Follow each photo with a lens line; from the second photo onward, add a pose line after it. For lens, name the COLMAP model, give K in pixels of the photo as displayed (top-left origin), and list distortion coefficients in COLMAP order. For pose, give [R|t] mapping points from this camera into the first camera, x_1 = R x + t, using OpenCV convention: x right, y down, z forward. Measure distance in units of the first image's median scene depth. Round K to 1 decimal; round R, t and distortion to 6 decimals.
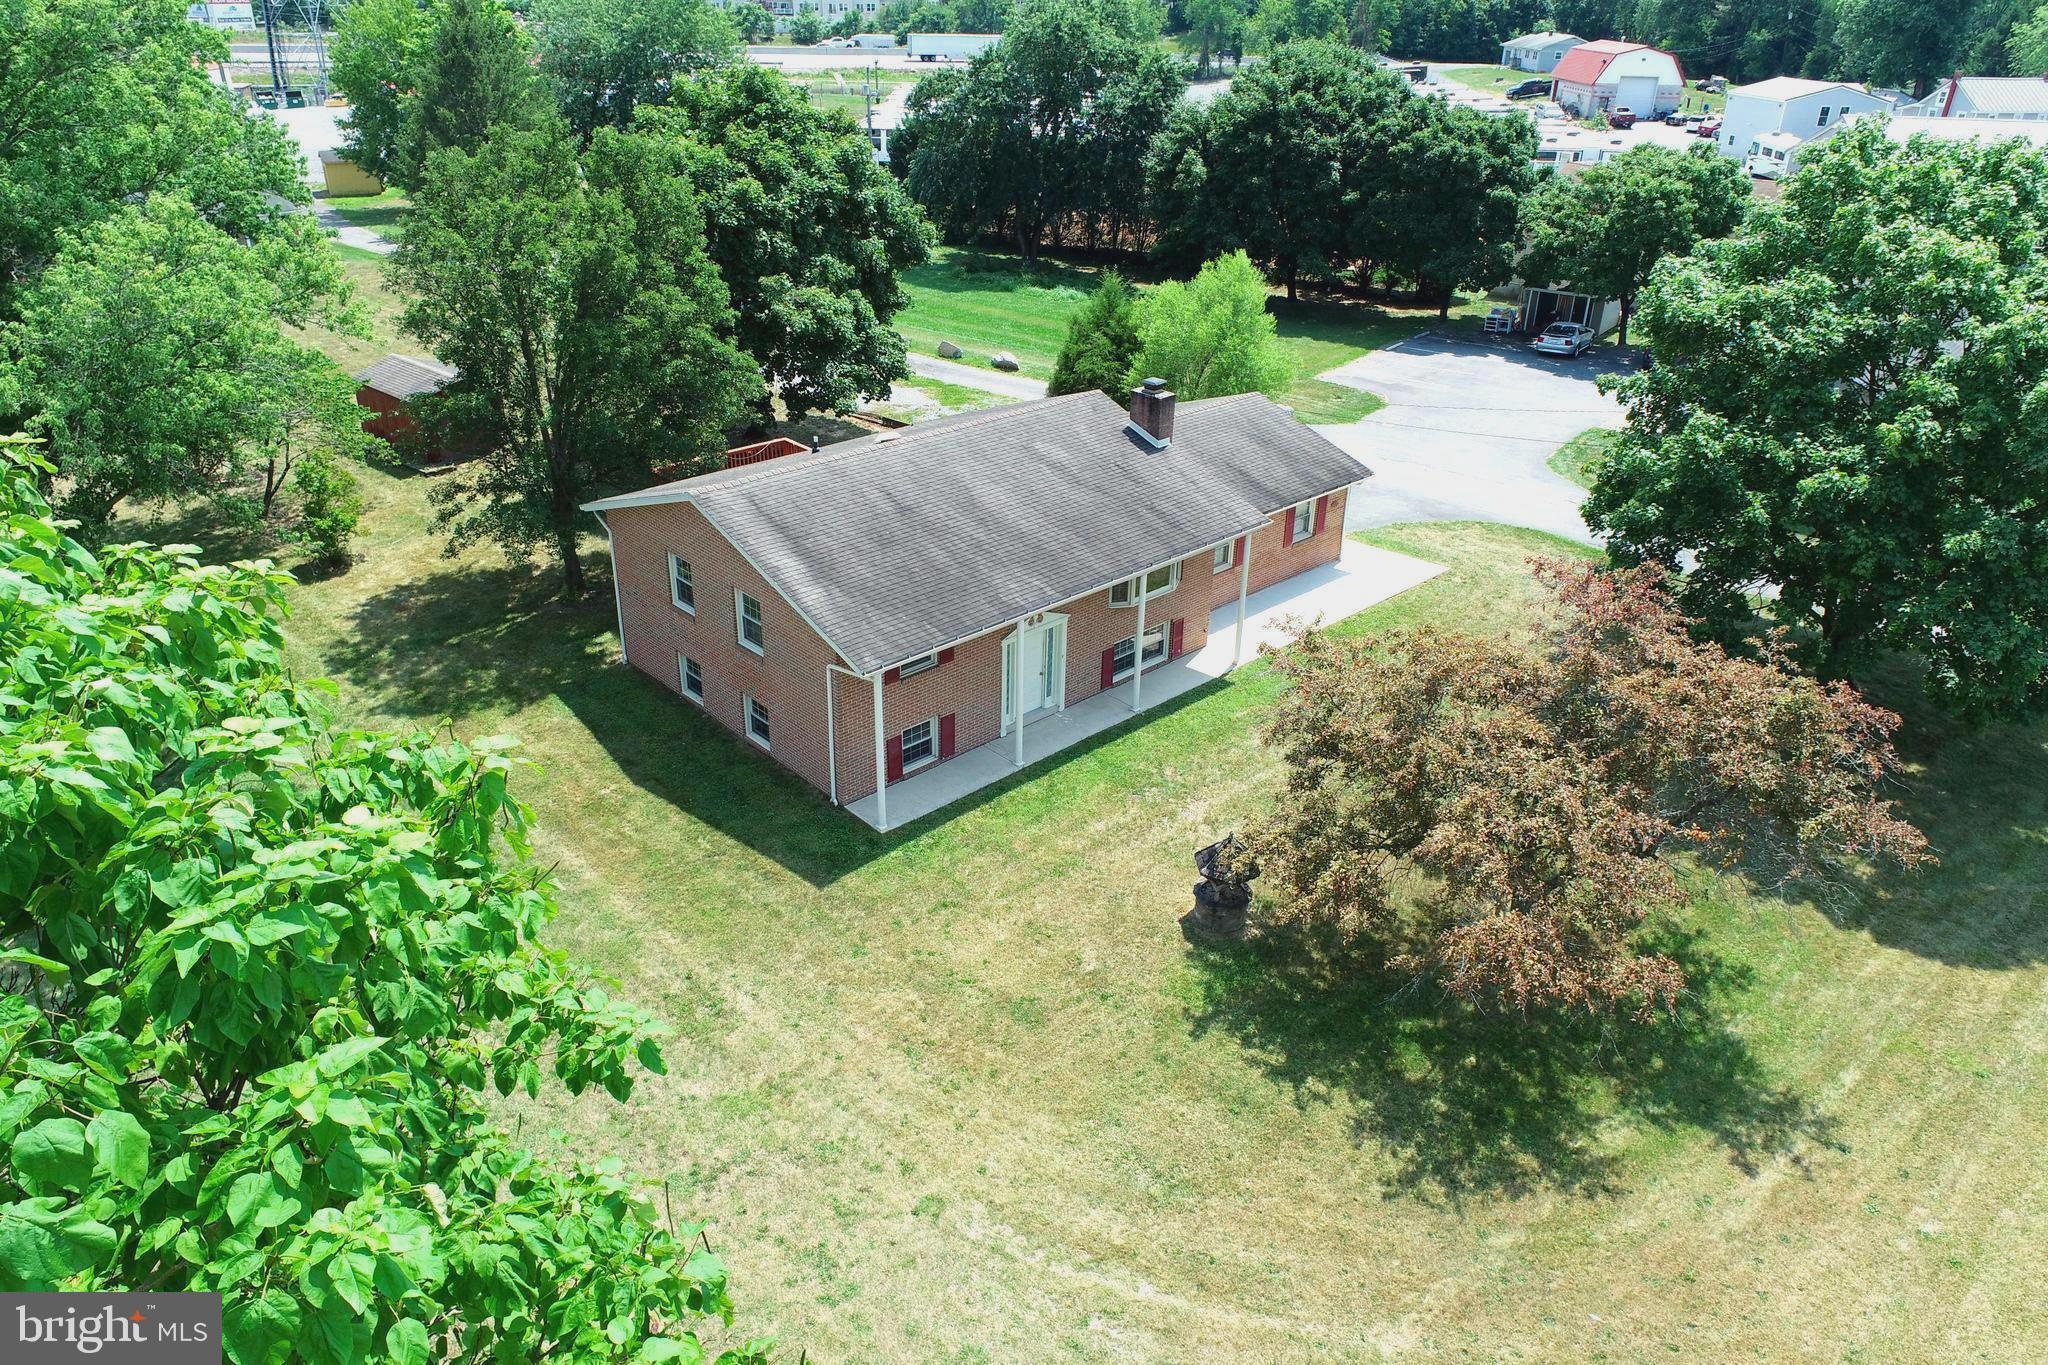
lens RADIAL K [[1434.3, 0, 1106.8], [0, 1434.3, 674.9], [0, 0, 1]] dist [-0.010686, 0.001225]
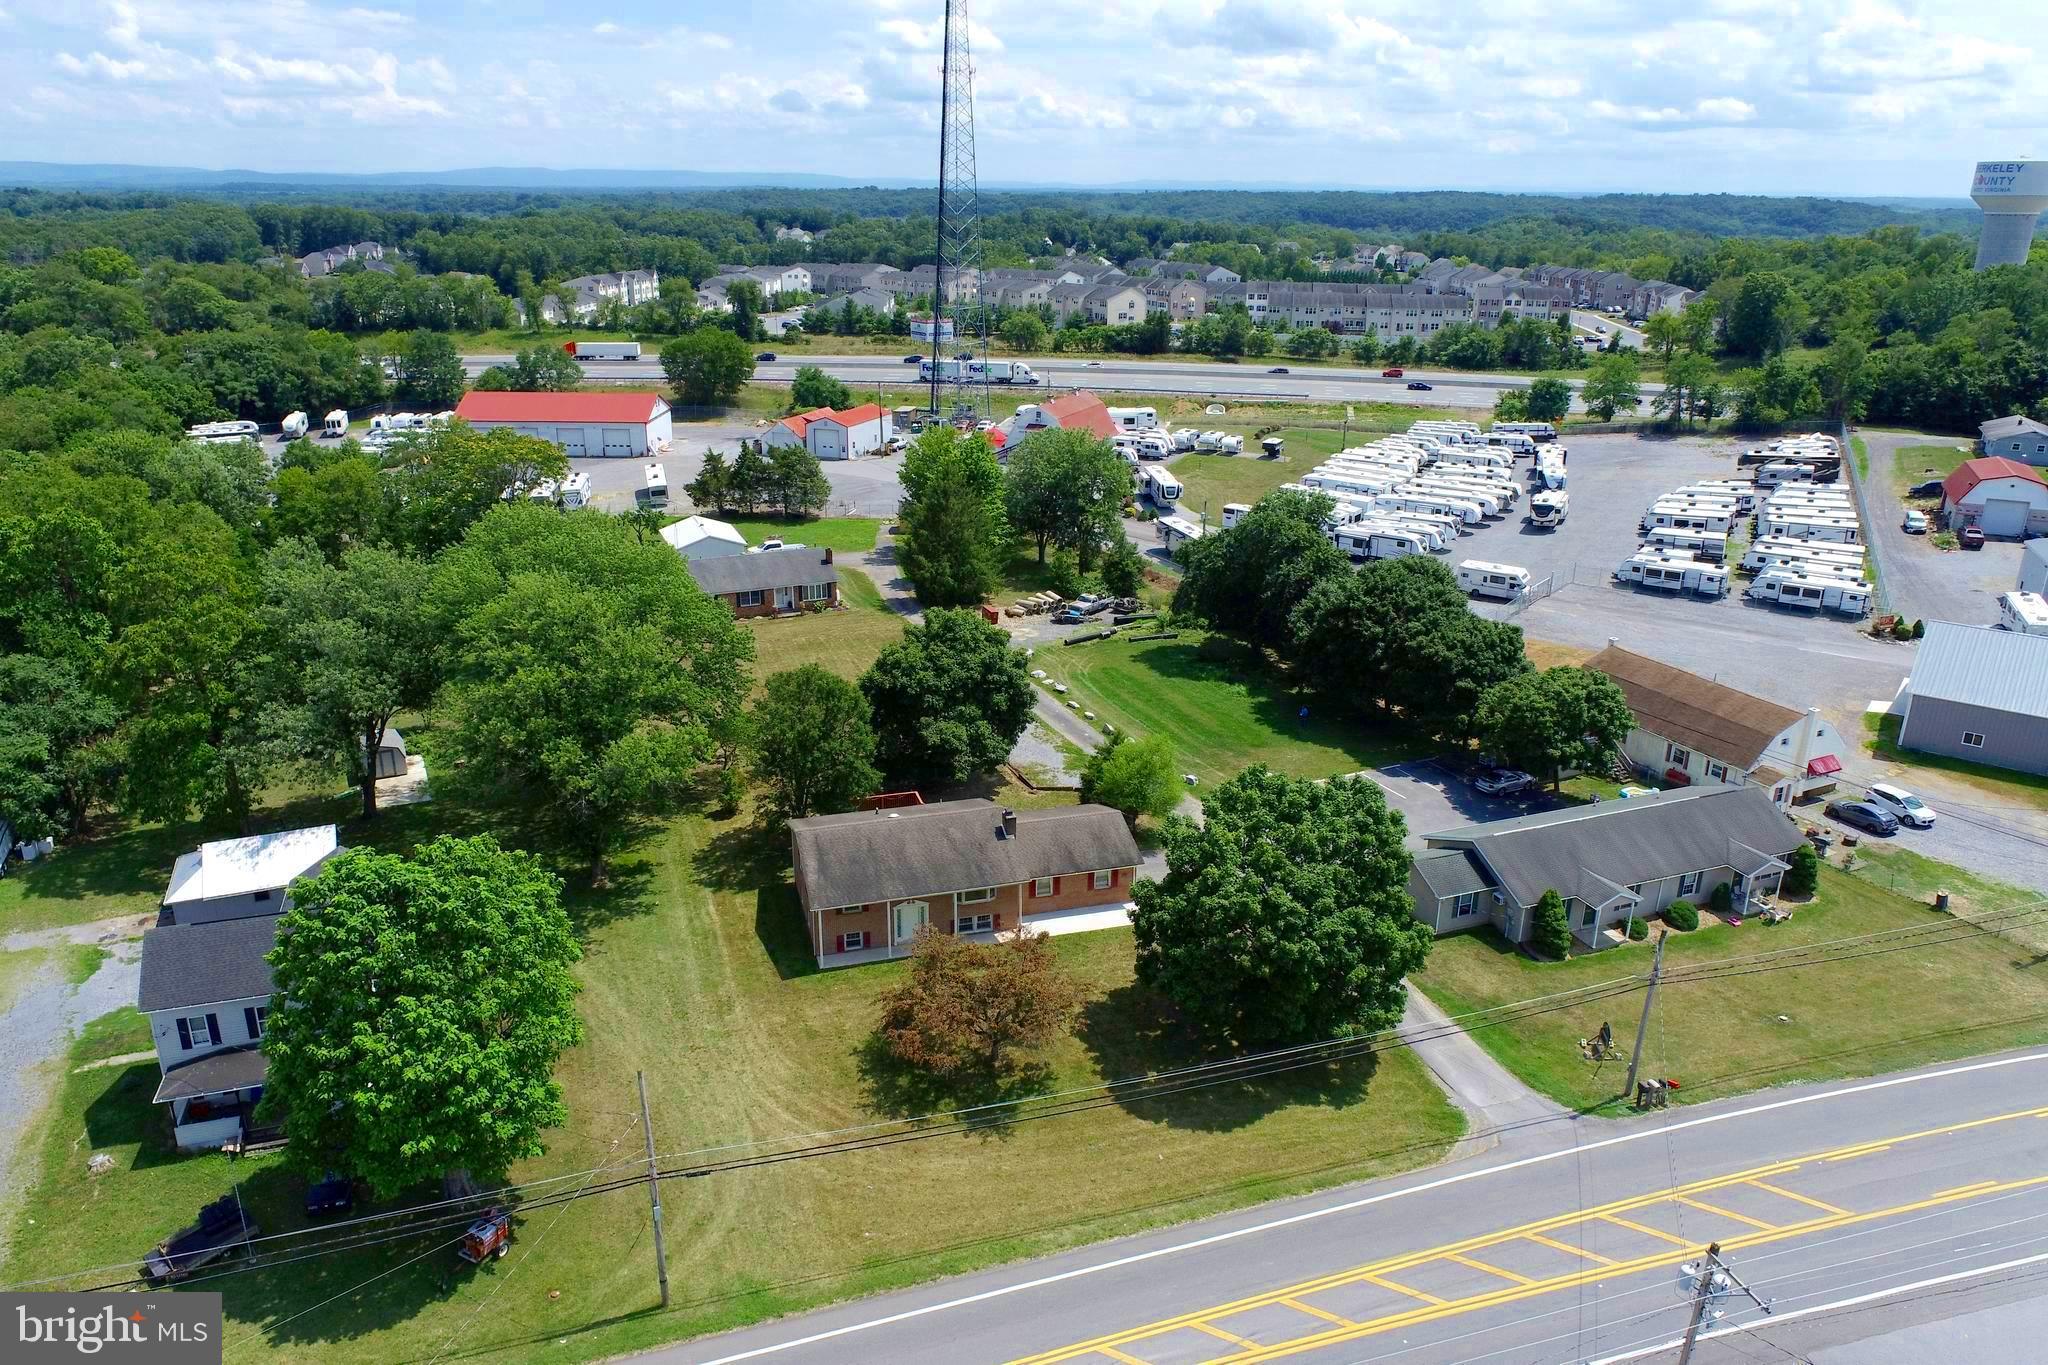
lens RADIAL K [[1434.3, 0, 1106.8], [0, 1434.3, 674.9], [0, 0, 1]] dist [-0.010686, 0.001225]
pose [[0.901201, 0.150614, -0.406389, 0.897176], [-0.206233, 0.973737, -0.096455, -0.187062], [0.381189, 0.170736, 0.908595, -0.902148]]
